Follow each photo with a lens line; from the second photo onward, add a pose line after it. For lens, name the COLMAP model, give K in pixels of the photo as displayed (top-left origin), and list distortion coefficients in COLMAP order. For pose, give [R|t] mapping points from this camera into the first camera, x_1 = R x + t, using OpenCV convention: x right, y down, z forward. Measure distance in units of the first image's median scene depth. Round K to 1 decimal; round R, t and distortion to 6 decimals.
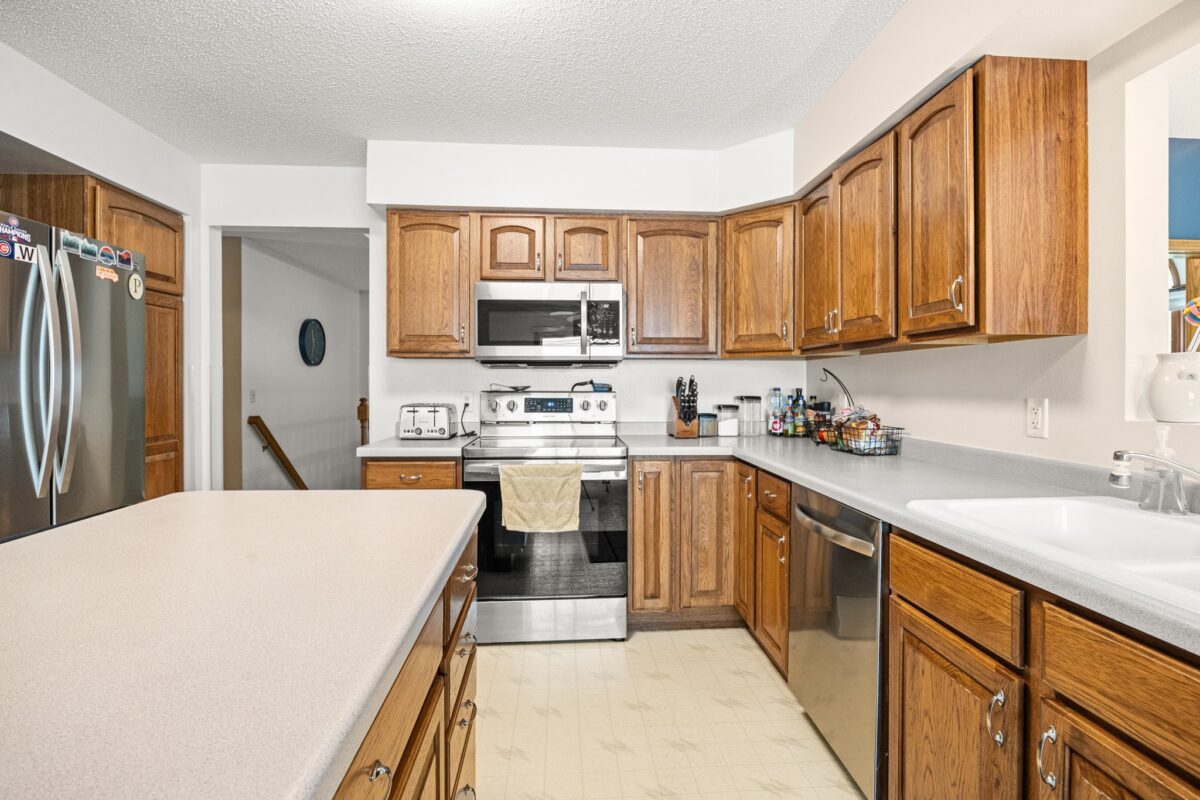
lens RADIAL K [[591.6, 0, 605.8], [0, 591.6, 391.1], [0, 0, 1]] dist [-0.006859, -0.001806]
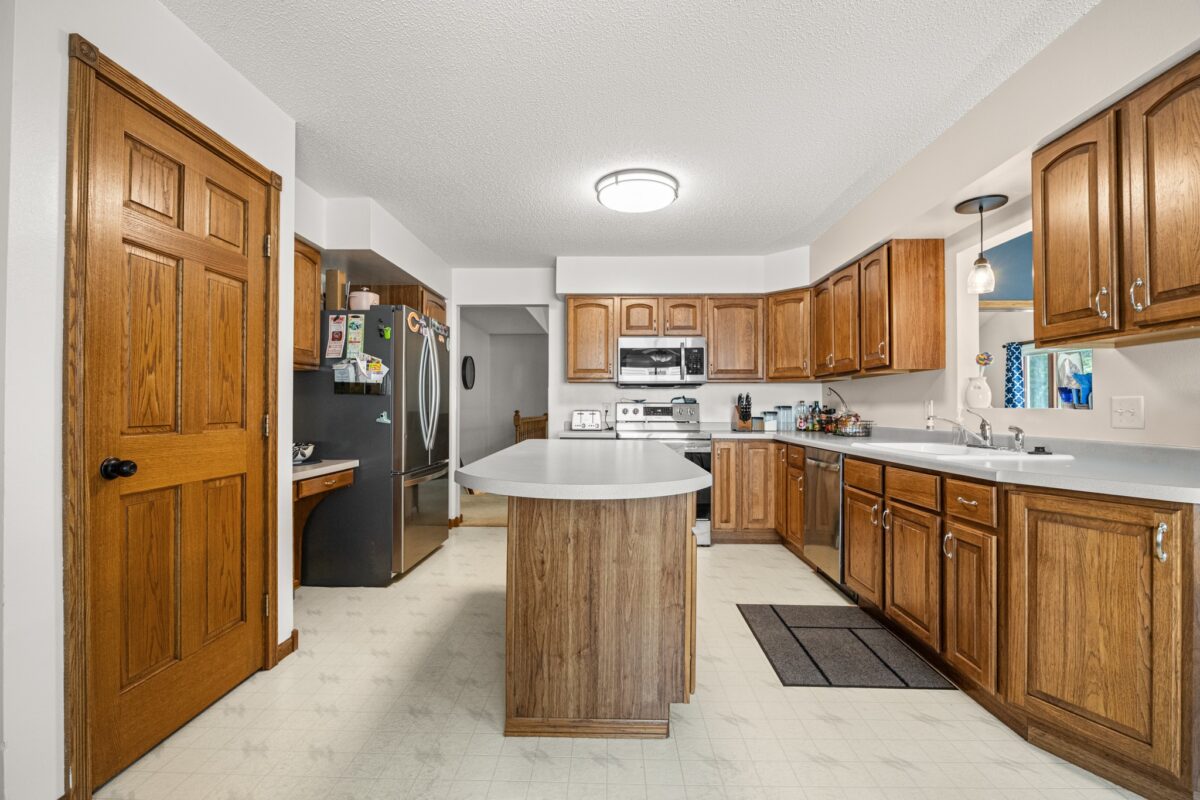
lens RADIAL K [[533.4, 0, 617.9], [0, 533.4, 404.4], [0, 0, 1]] dist [-0.013722, 0.000998]
pose [[0.997326, -0.000947, -0.073073, -0.118186], [-0.000380, 0.999835, -0.018138, 0.037209], [0.073078, 0.018117, 0.997162, -0.555954]]
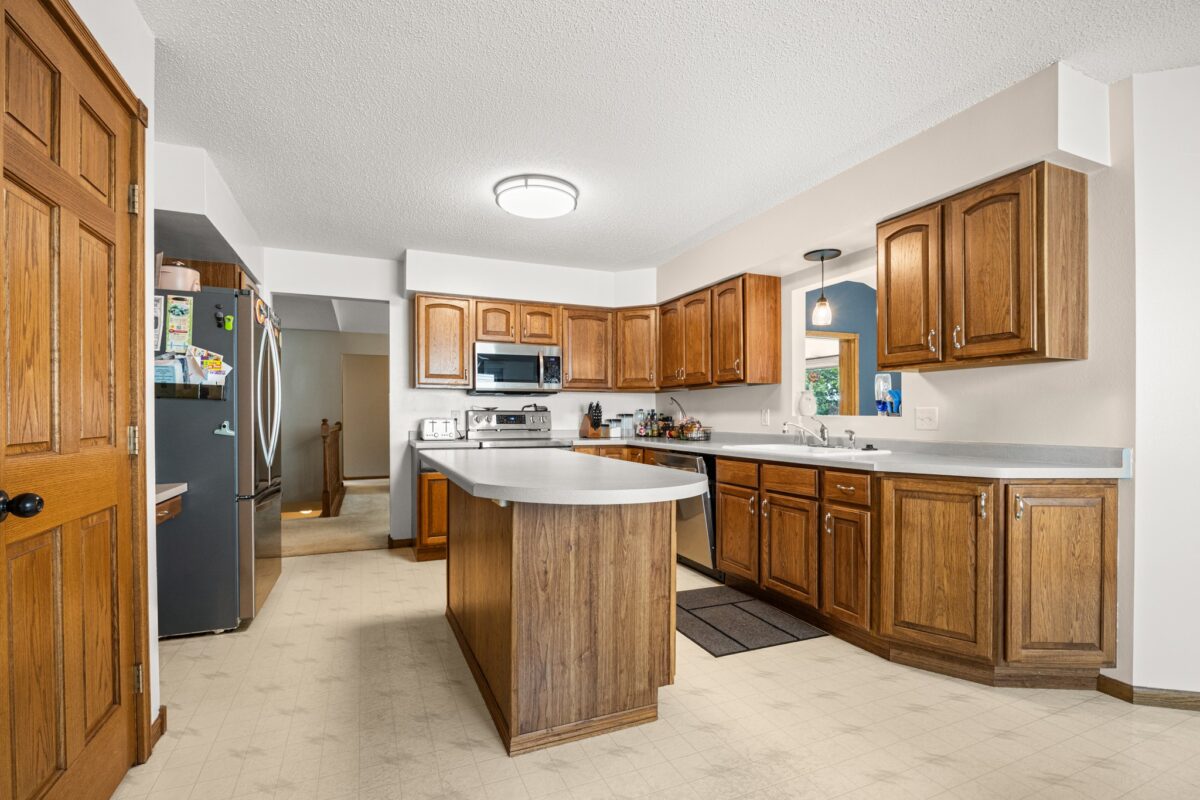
lens RADIAL K [[533.4, 0, 626.2], [0, 533.4, 419.8], [0, 0, 1]] dist [-0.013722, 0.000998]
pose [[0.937995, -0.004589, 0.346619, -0.361118], [0.005764, 0.999981, -0.002358, 0.036191], [-0.346601, 0.004209, 0.938003, -0.547858]]
